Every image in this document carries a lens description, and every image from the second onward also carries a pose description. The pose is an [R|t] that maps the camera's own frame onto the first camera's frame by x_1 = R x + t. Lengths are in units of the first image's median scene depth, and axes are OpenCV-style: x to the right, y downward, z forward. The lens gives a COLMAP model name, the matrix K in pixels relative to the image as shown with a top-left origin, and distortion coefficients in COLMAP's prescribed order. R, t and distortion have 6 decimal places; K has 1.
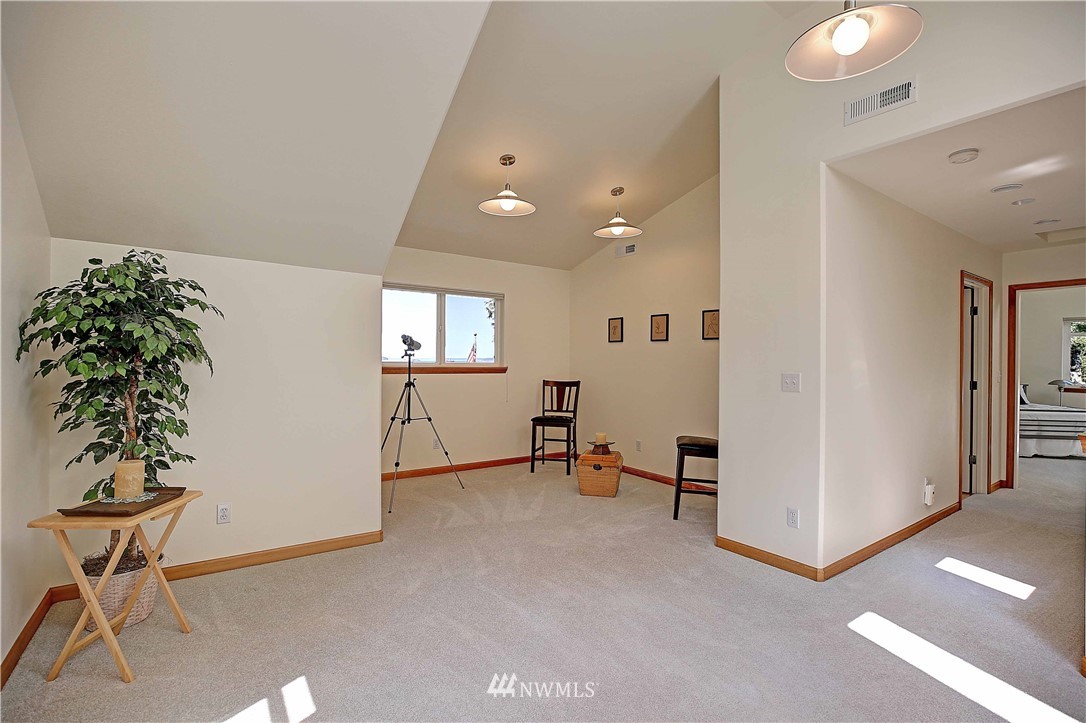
lens RADIAL K [[498.9, 0, 541.1], [0, 498.9, 362.5], [0, 0, 1]] dist [-0.019579, 0.002361]
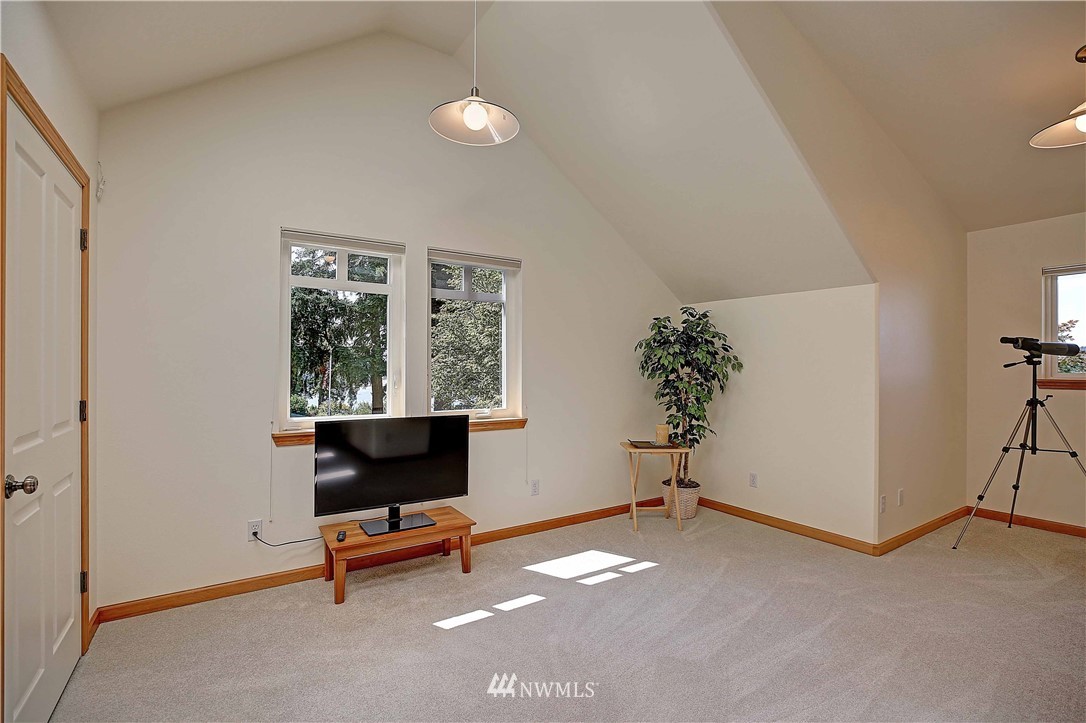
lens RADIAL K [[498.9, 0, 545.5], [0, 498.9, 367.5], [0, 0, 1]] dist [-0.019579, 0.002361]
pose [[-0.021533, -0.009238, -0.999725, 0.871253], [-0.004269, 0.999949, -0.009148, 0.003027], [0.999759, 0.004071, -0.021572, 0.492357]]
